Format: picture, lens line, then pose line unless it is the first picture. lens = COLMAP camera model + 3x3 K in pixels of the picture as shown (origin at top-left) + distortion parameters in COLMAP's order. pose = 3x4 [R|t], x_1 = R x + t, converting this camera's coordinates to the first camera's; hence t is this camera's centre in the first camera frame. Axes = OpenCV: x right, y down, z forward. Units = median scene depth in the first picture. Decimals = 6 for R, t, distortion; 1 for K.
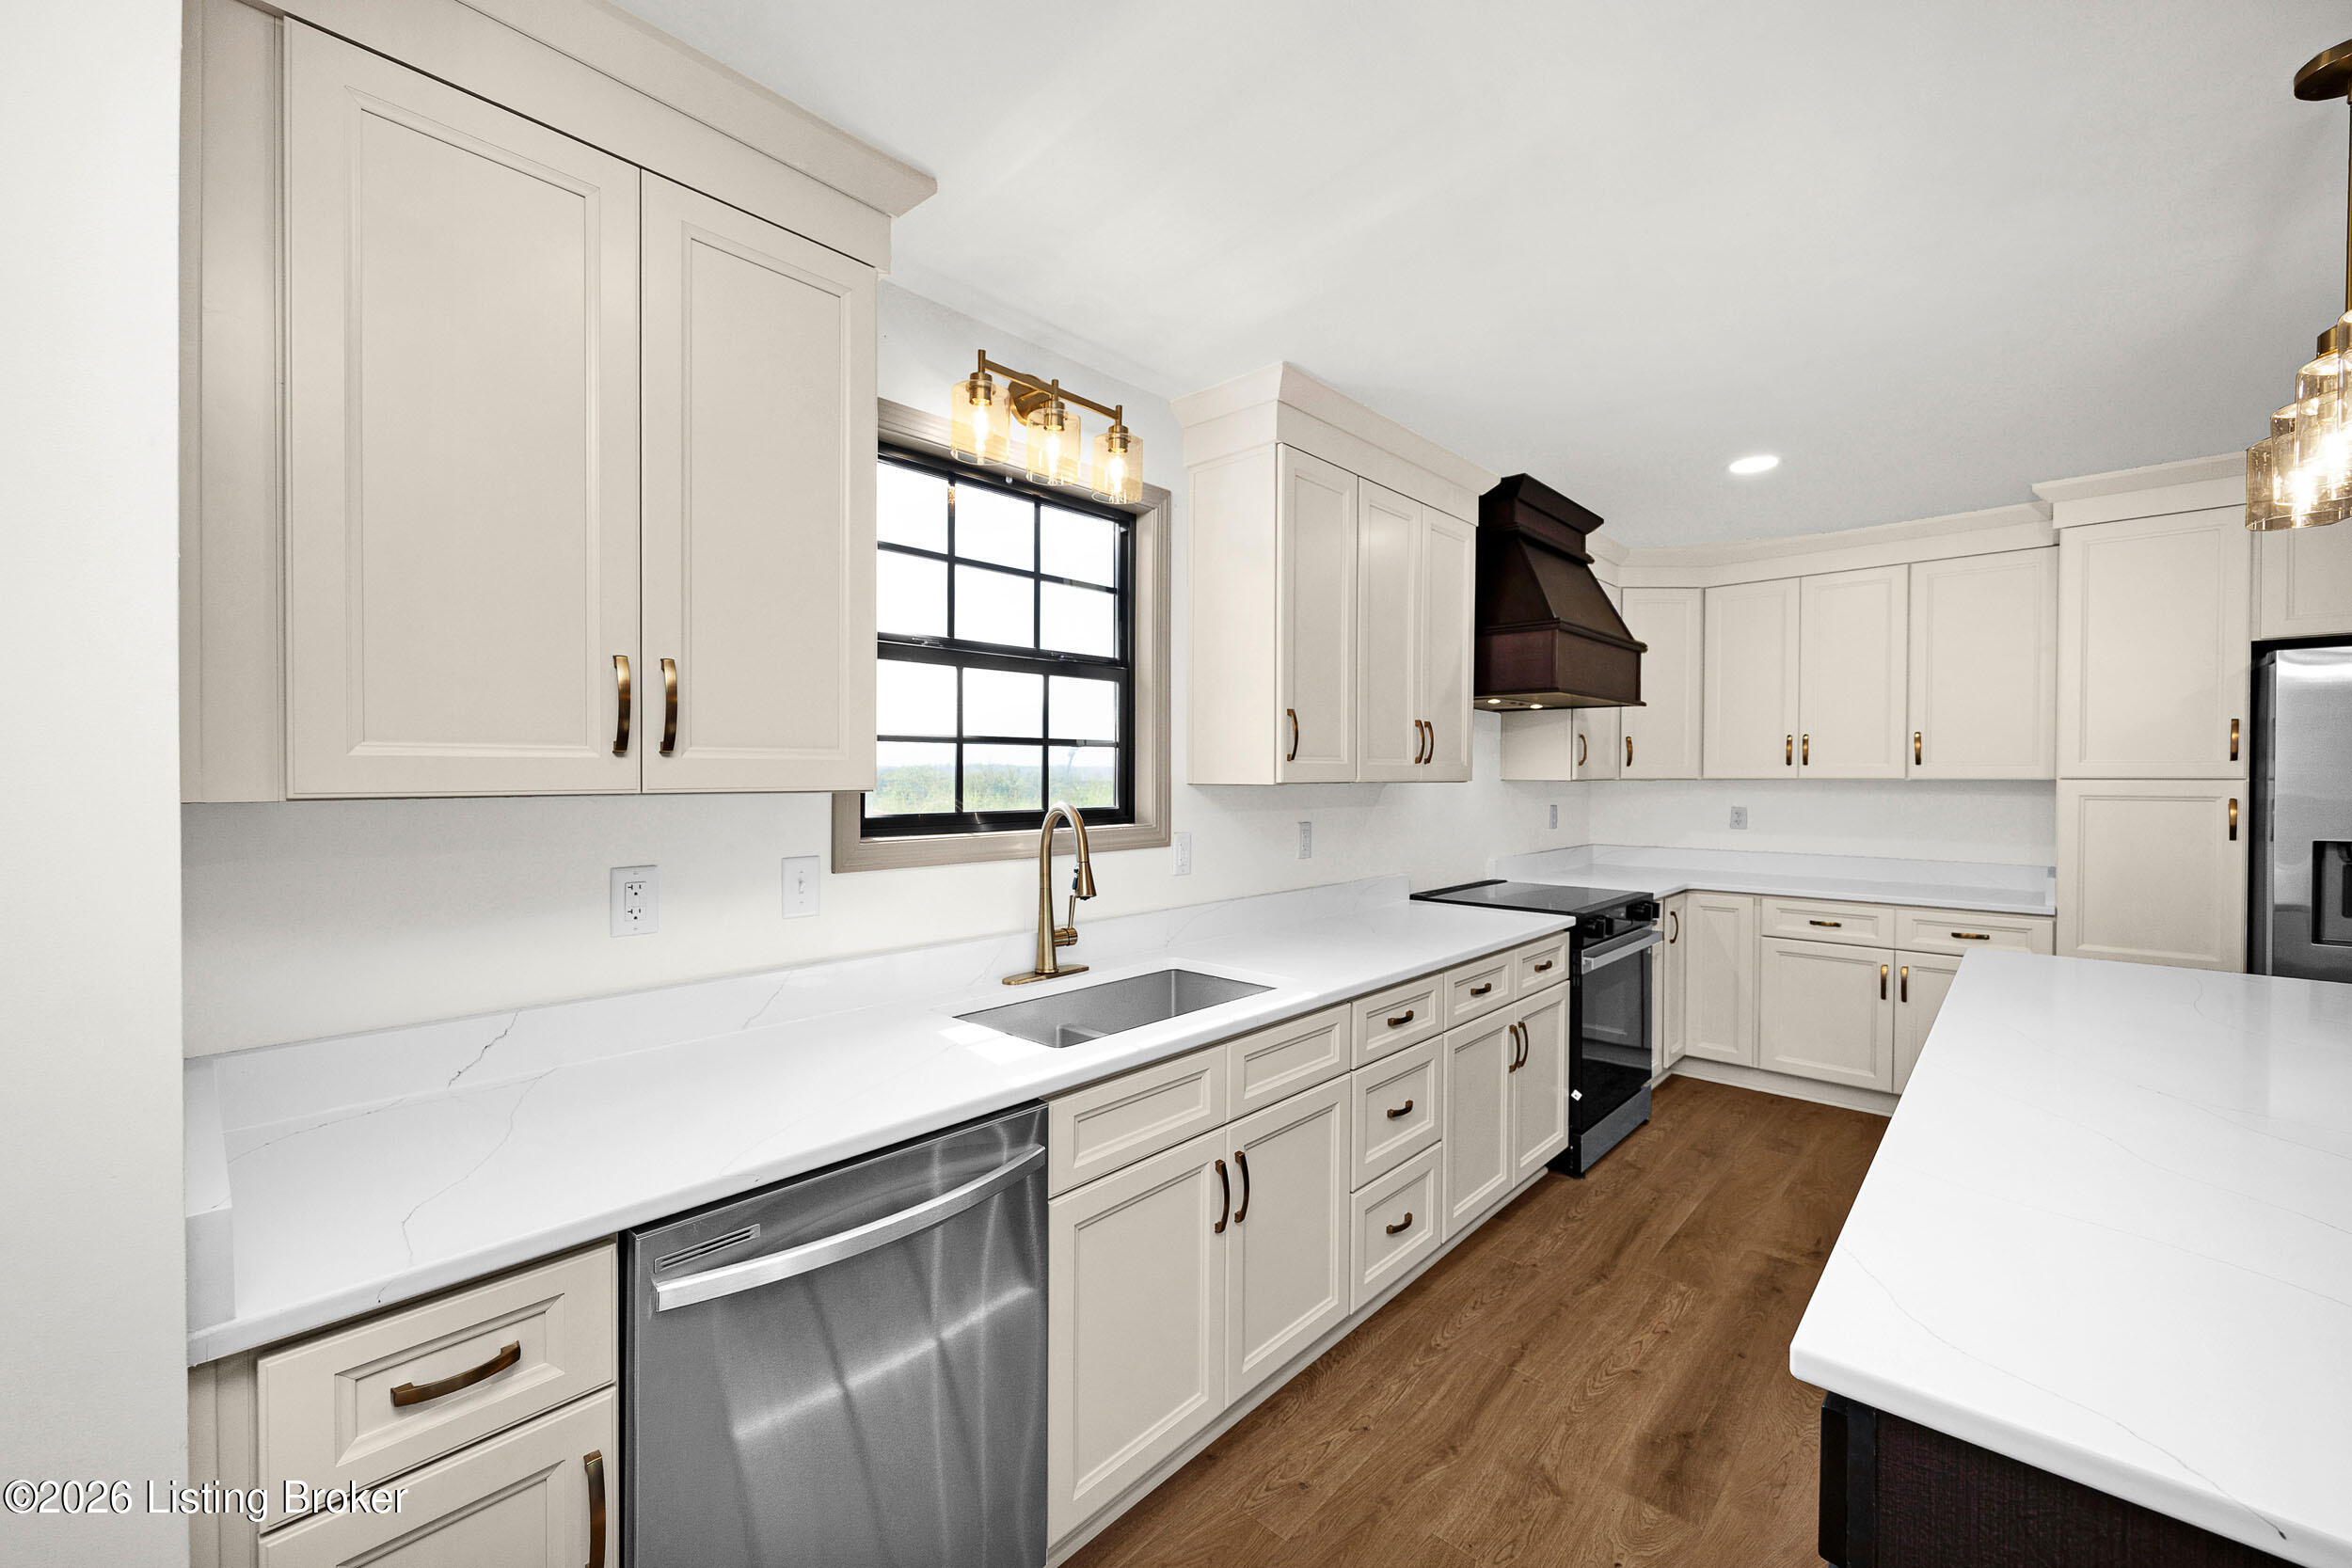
lens RADIAL K [[921.5, 0, 1176.4], [0, 921.5, 775.0], [0, 0, 1]] dist [-0.003613, -0.000688]
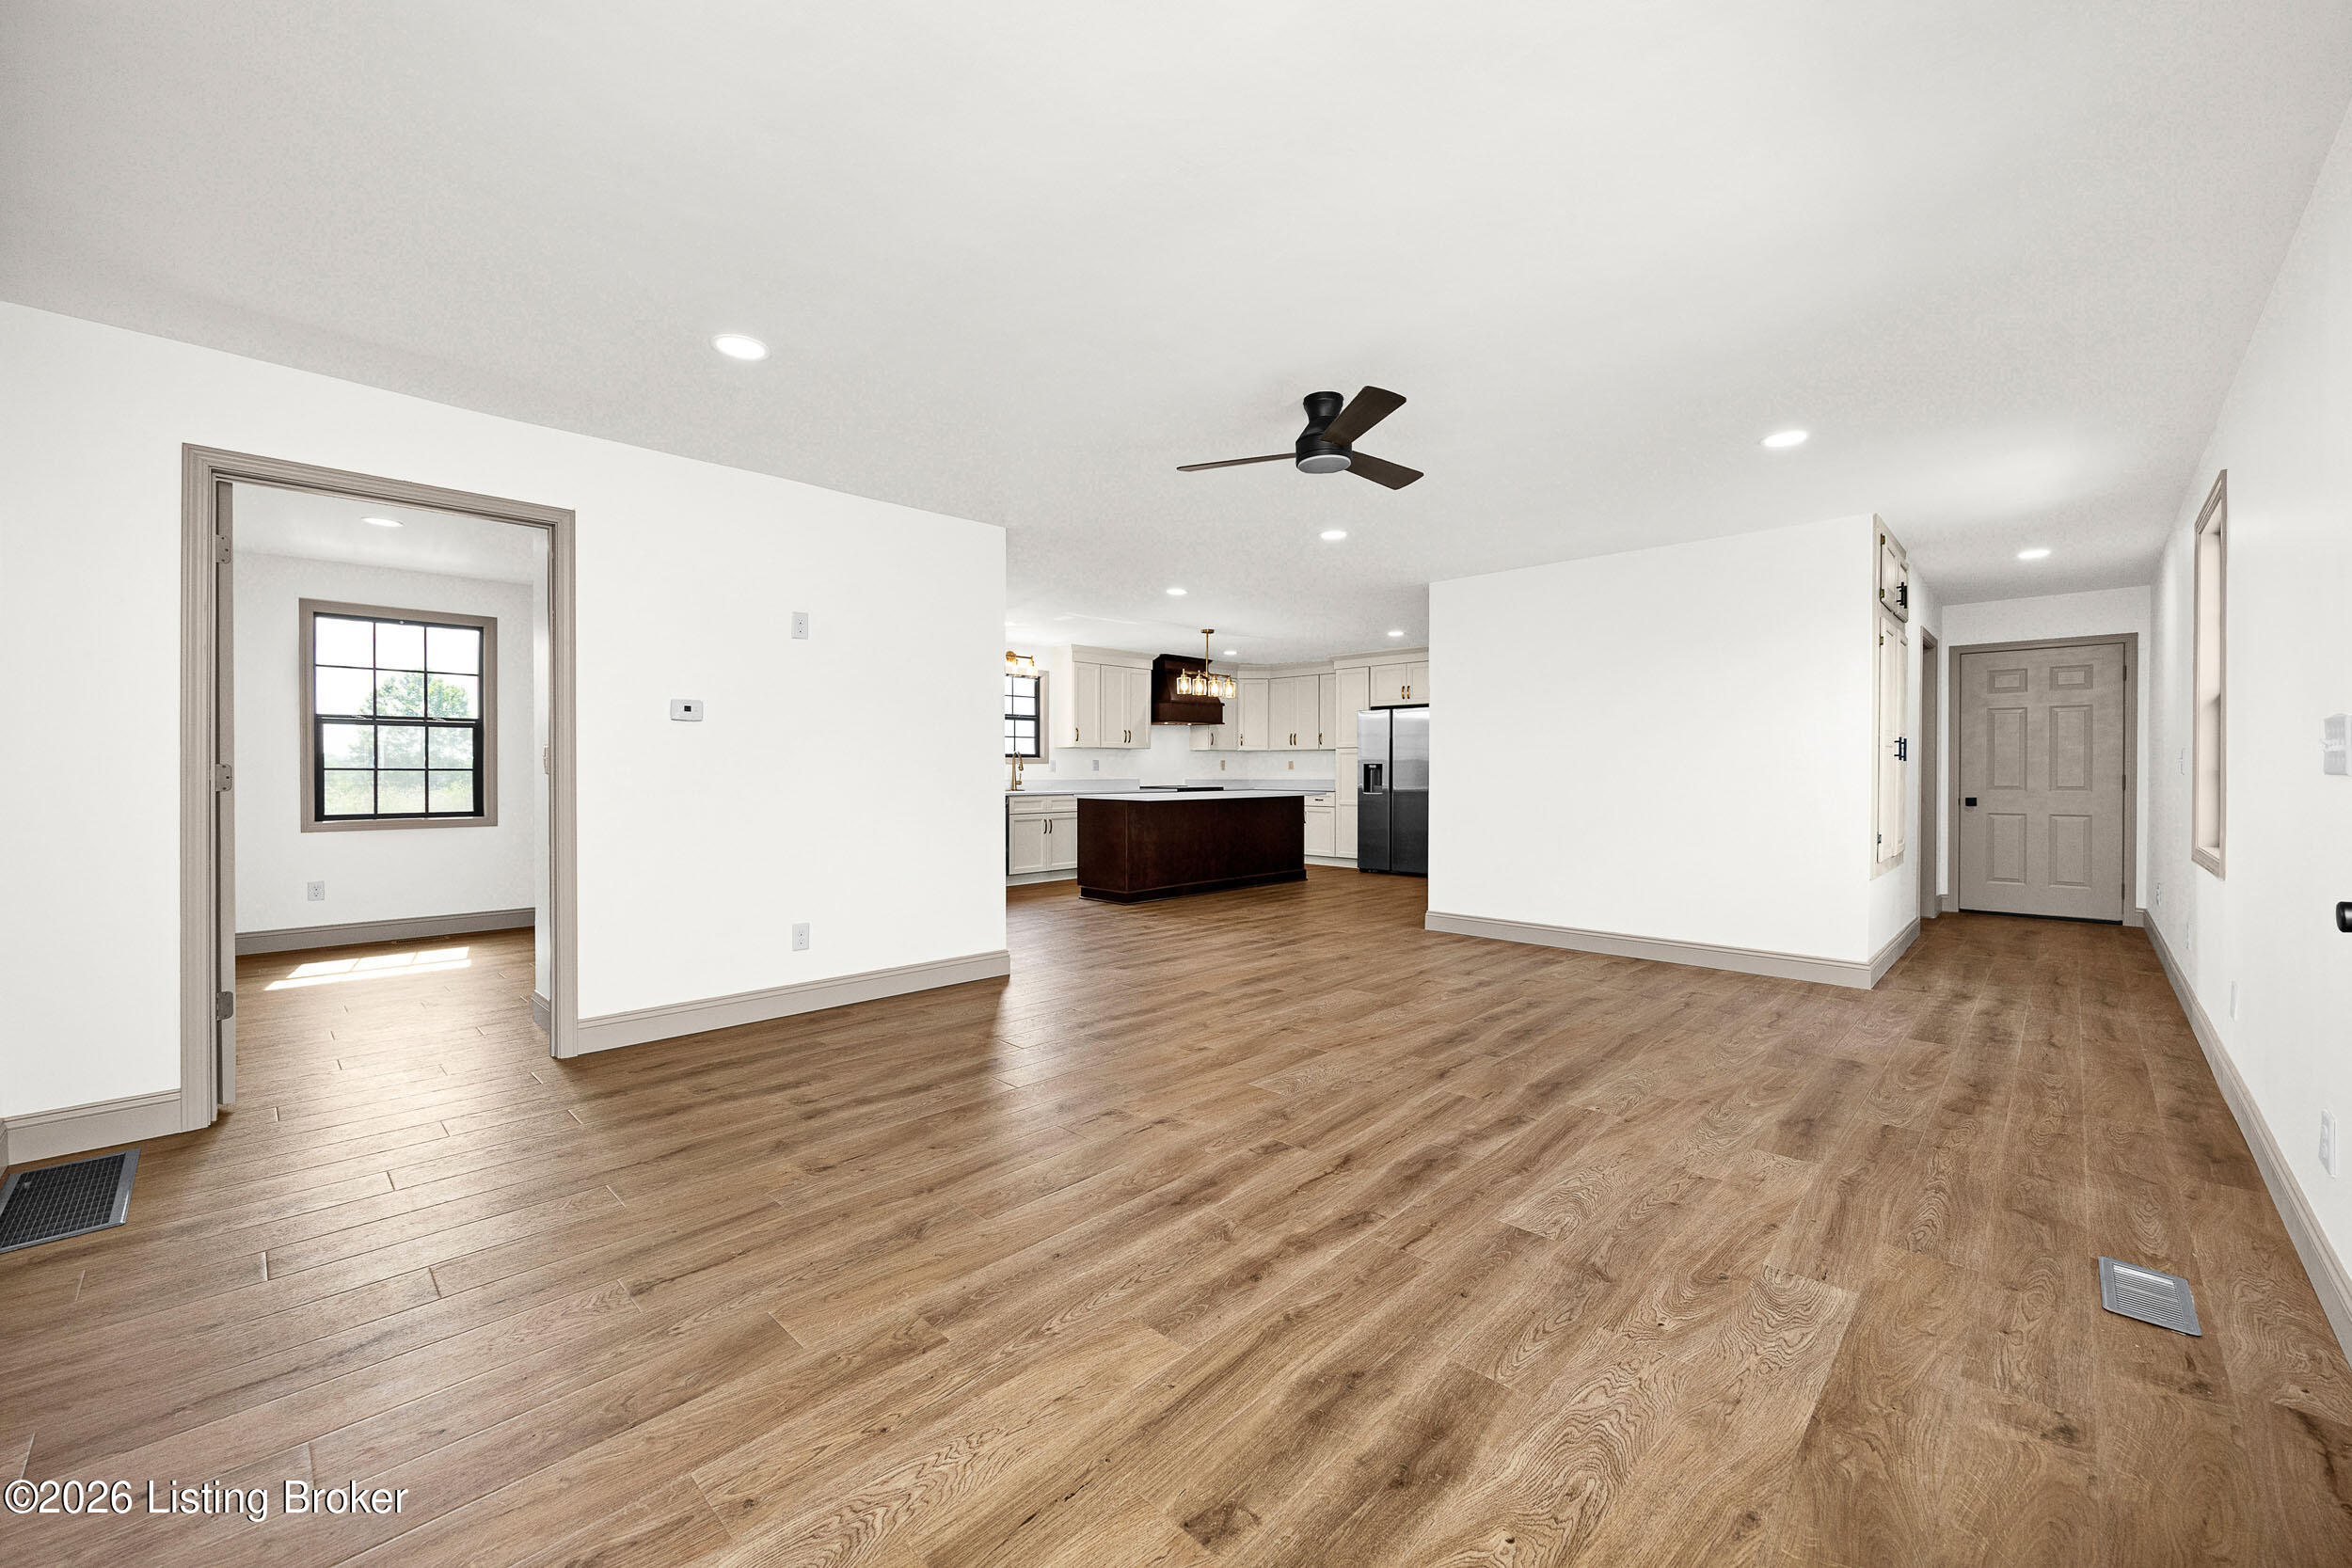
lens RADIAL K [[921.5, 0, 1176.4], [0, 921.5, 775.0], [0, 0, 1]] dist [-0.003613, -0.000688]
pose [[0.999471, -0.000922, -0.032508, 0.682638], [0.001017, 0.999995, 0.002888, 0.118836], [0.032506, -0.002920, 0.999467, -2.954140]]
